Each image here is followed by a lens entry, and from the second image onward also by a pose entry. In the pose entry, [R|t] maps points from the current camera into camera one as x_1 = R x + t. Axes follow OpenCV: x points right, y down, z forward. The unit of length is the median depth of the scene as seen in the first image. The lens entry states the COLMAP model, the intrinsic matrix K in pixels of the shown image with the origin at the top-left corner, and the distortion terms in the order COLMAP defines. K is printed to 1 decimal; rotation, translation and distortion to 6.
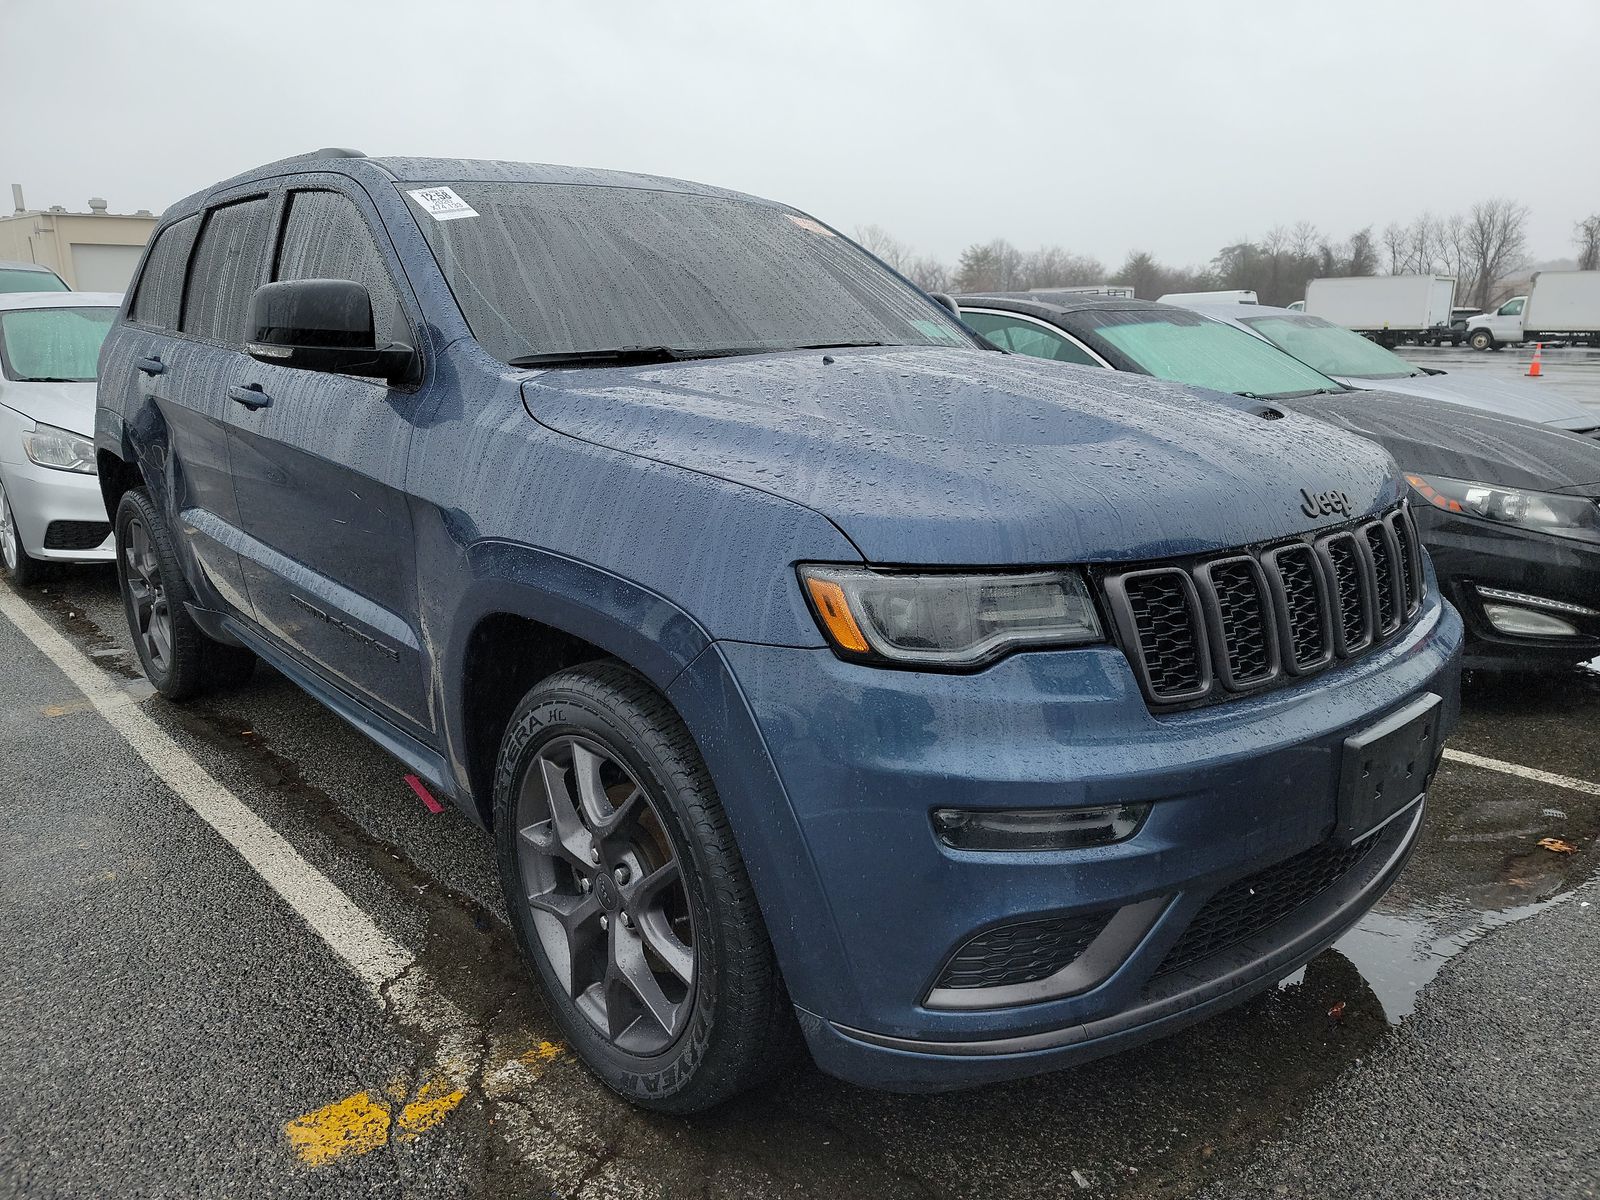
lens RADIAL K [[1214.4, 0, 817.8], [0, 1214.4, 612.9], [0, 0, 1]] dist [0.095737, -0.105988]
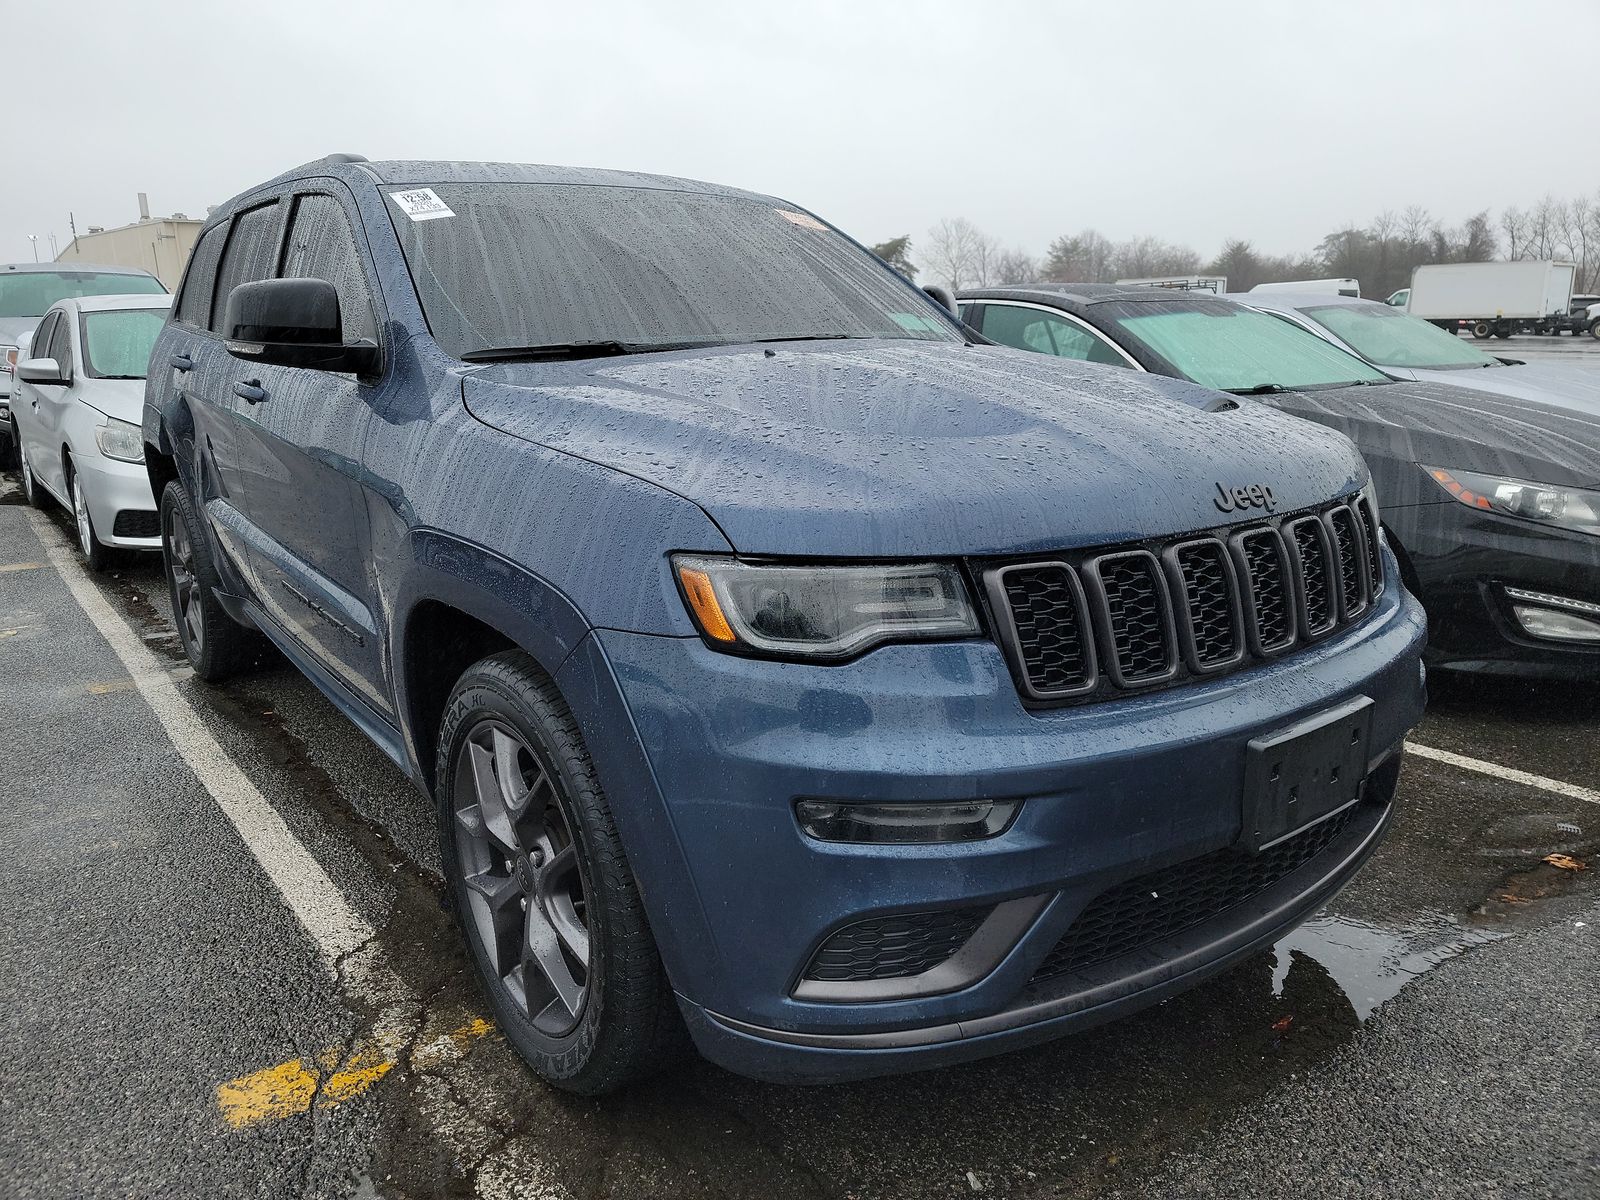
lens RADIAL K [[1215.7, 0, 800.0], [0, 1215.7, 600.0], [0, 0, 1]] dist [0.098255, -0.109756]
pose [[0.995418, 0.012958, -0.094732, 0.138643], [-0.013566, 0.999891, -0.005776, 0.001906], [0.094647, 0.007035, 0.995486, 0.001074]]
